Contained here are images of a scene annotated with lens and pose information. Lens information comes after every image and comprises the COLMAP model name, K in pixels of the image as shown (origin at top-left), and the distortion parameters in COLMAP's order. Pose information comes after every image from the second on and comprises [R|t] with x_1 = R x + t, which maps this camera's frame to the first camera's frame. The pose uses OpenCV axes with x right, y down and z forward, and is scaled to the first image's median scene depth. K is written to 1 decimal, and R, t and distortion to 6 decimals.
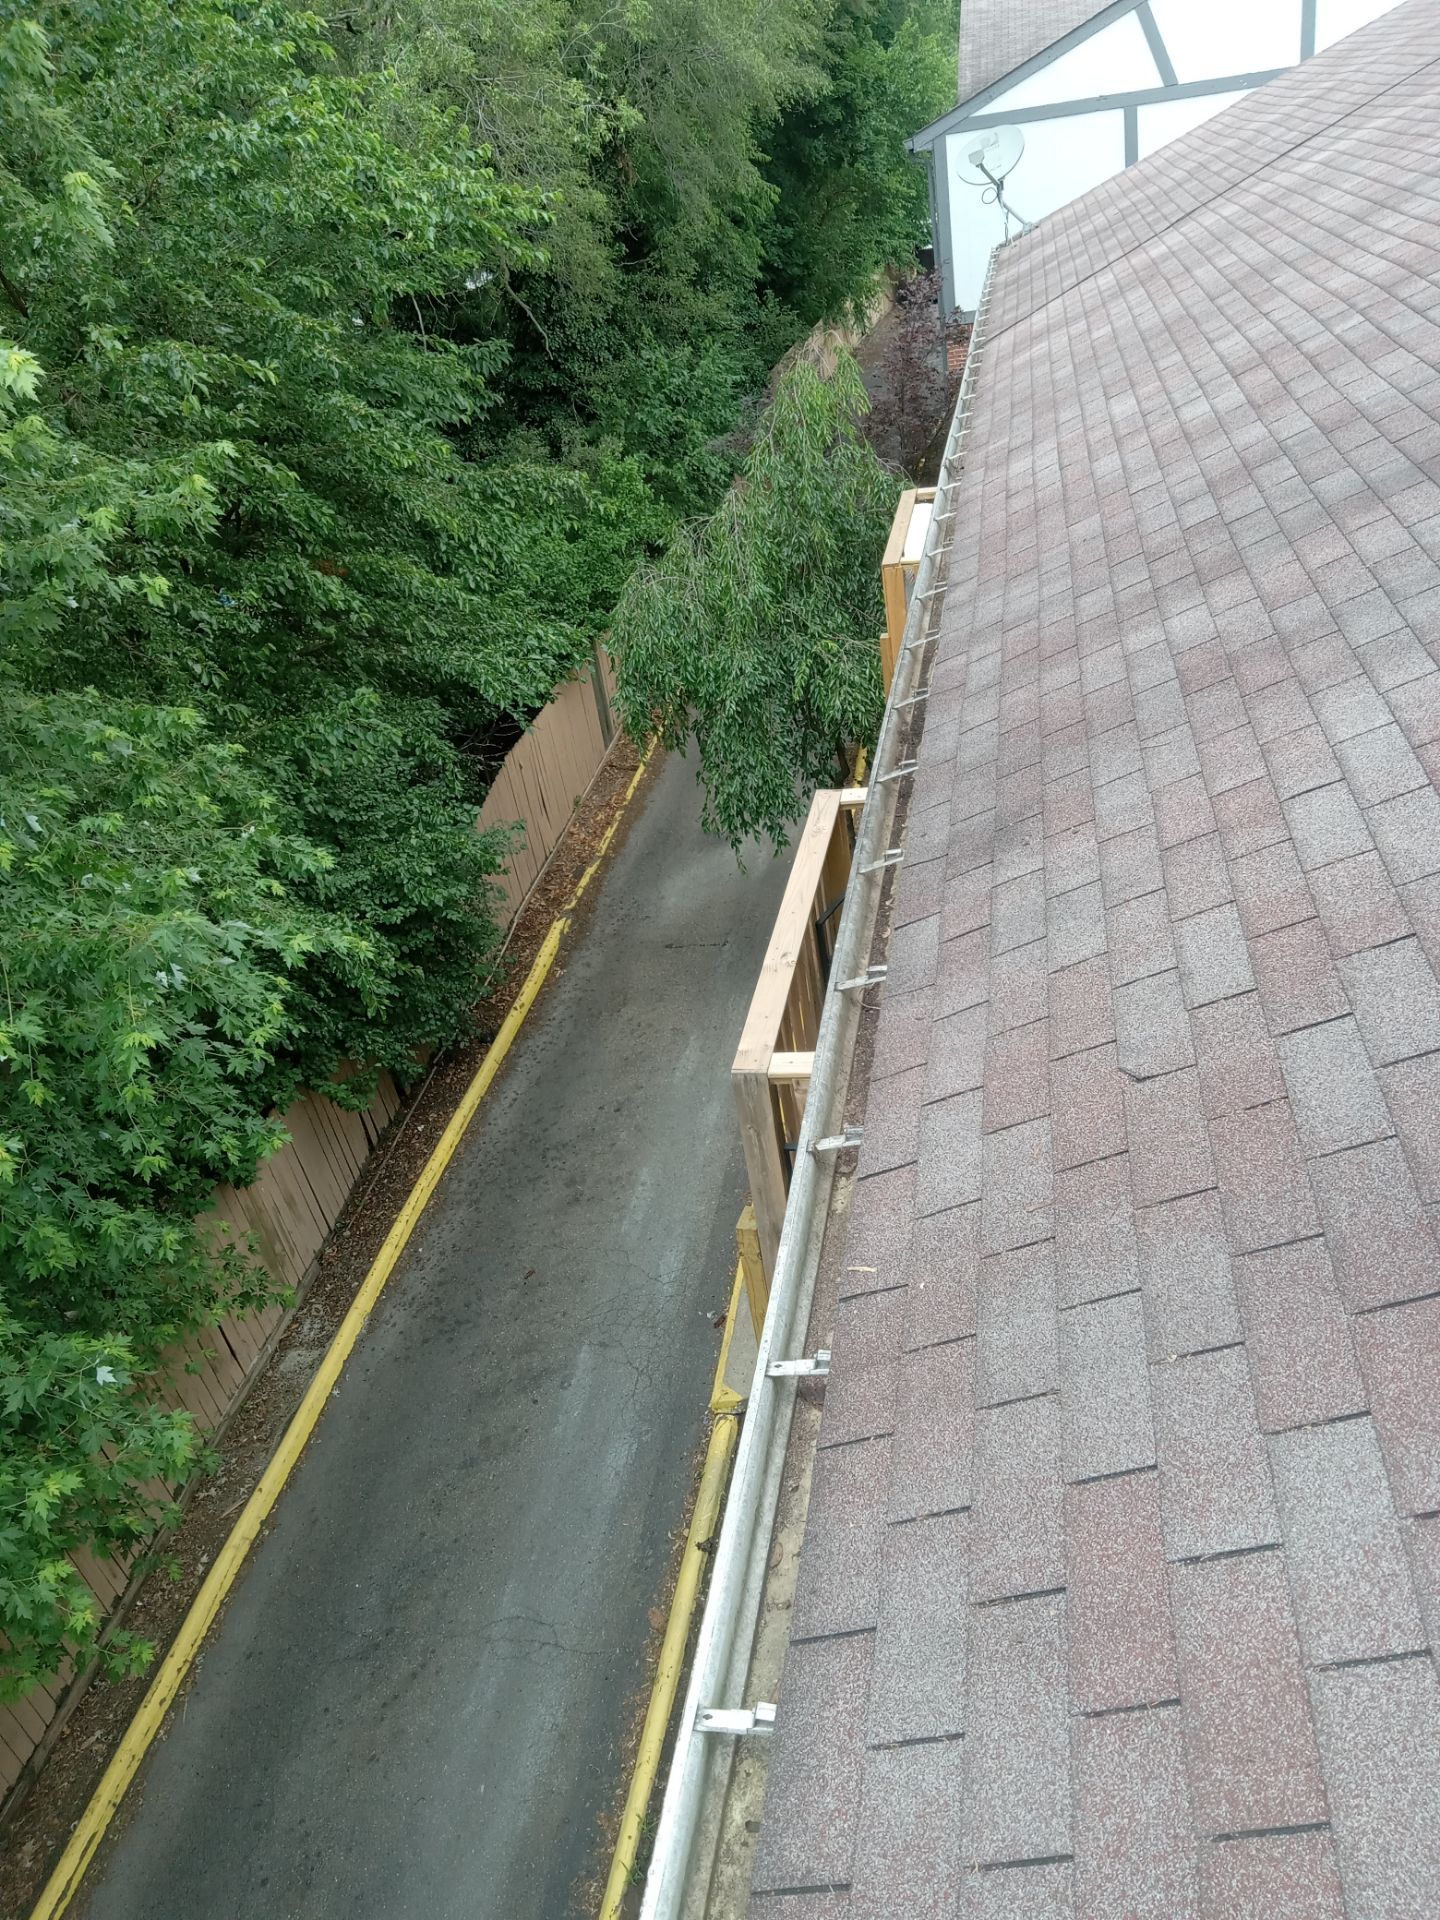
lens RADIAL K [[1319.5, 0, 664.6], [0, 1319.5, 911.9], [0, 0, 1]] dist [-0.014543, 0.002712]
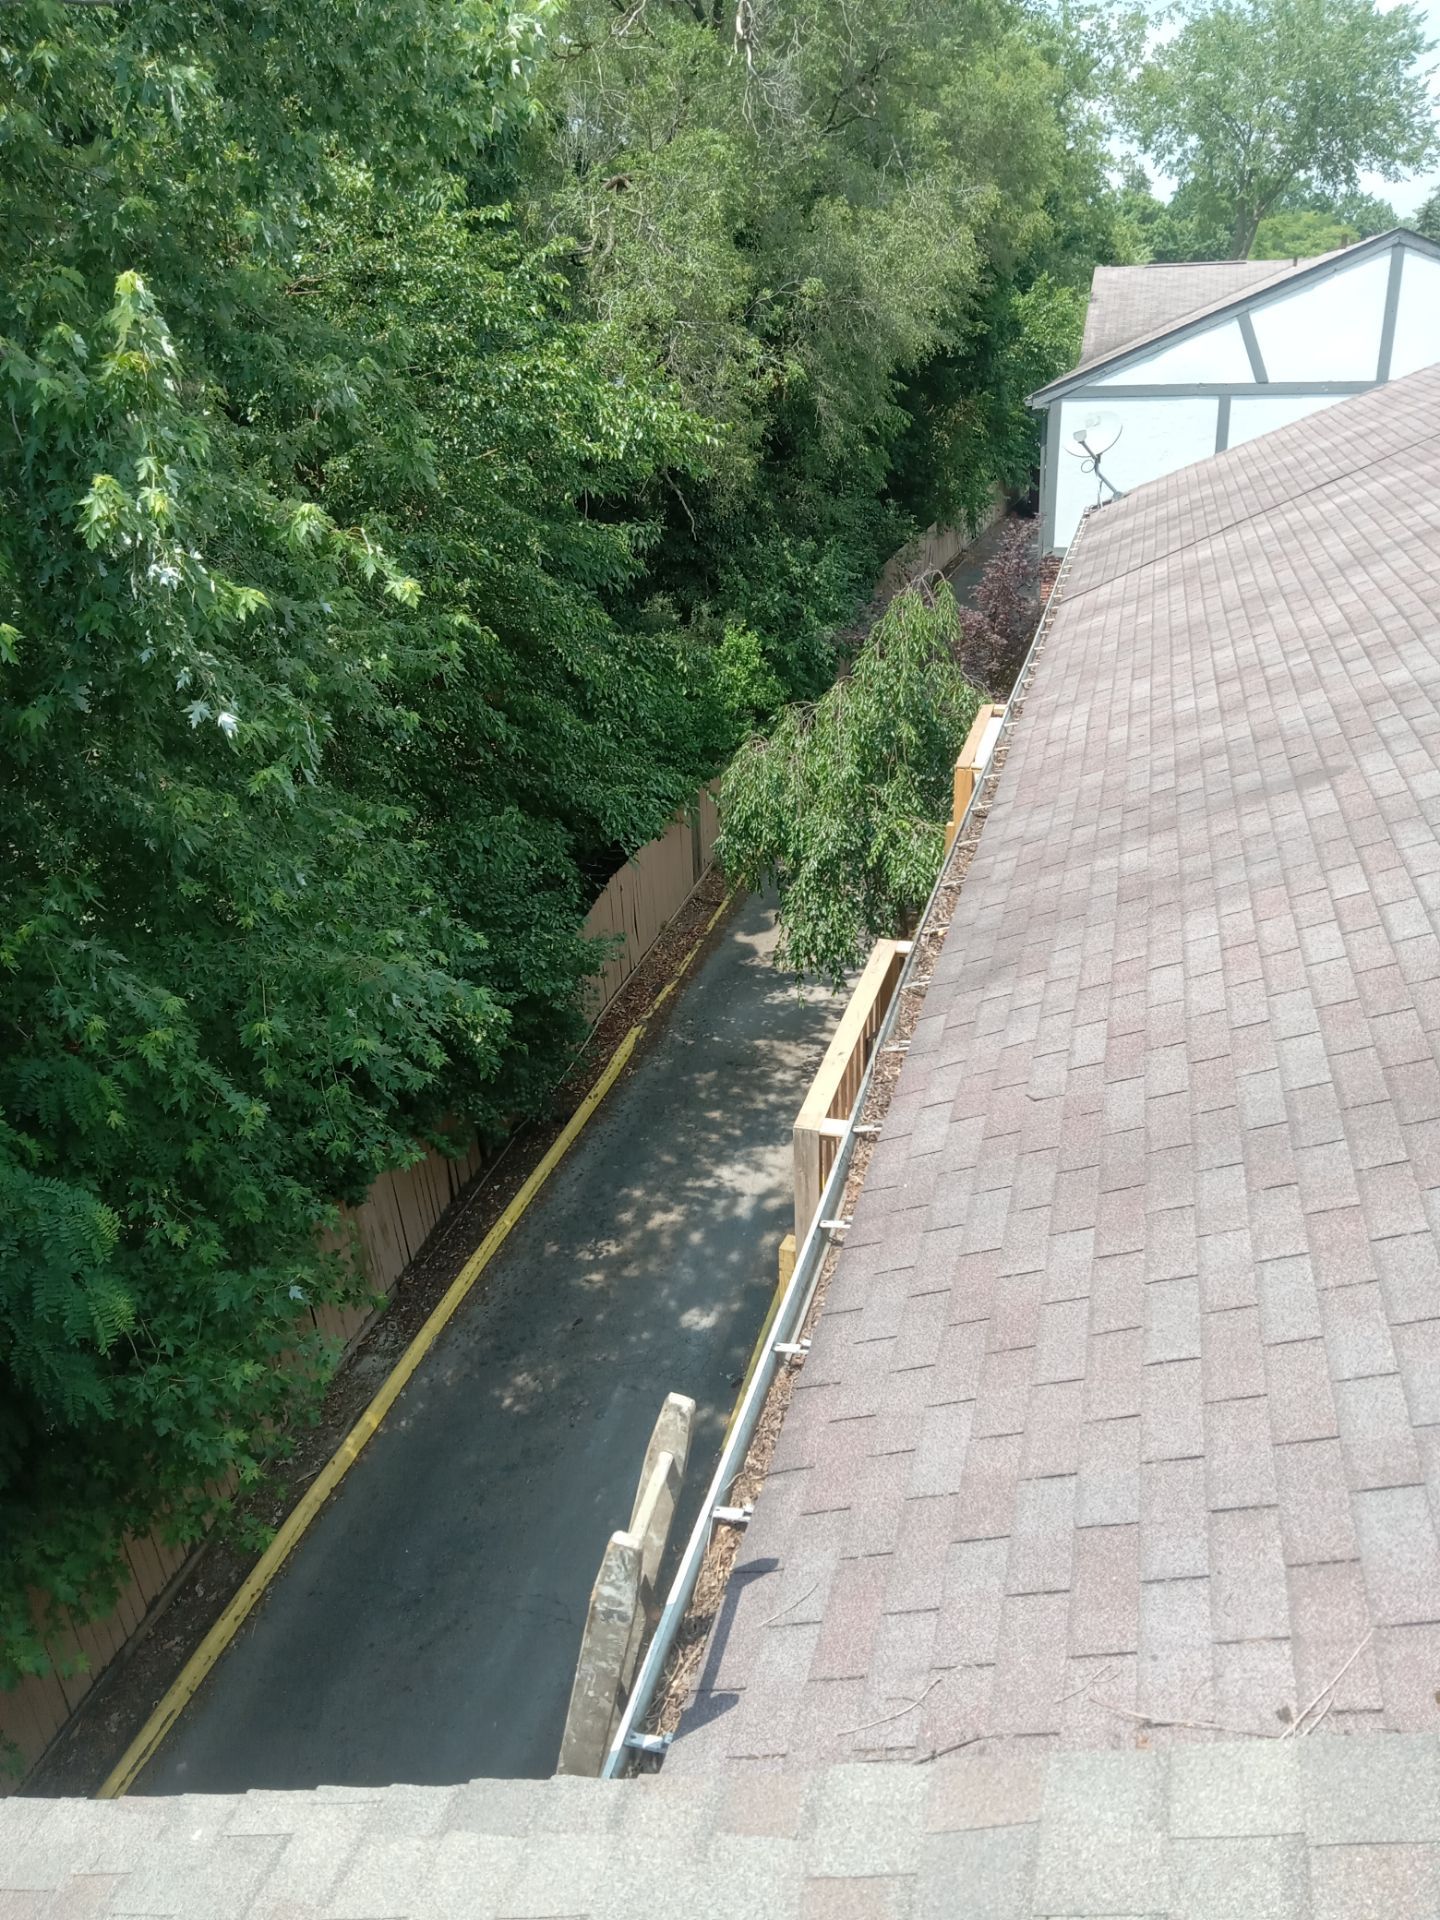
lens RADIAL K [[1413.2, 0, 713.8], [0, 1413.2, 928.7], [0, 0, 1]] dist [-0.011975, -0.002249]
pose [[0.990172, 0.139854, 0.000346, -0.032289], [-0.139174, 0.985600, -0.096042, 0.036658], [-0.013773, 0.095050, 0.995377, -0.259152]]
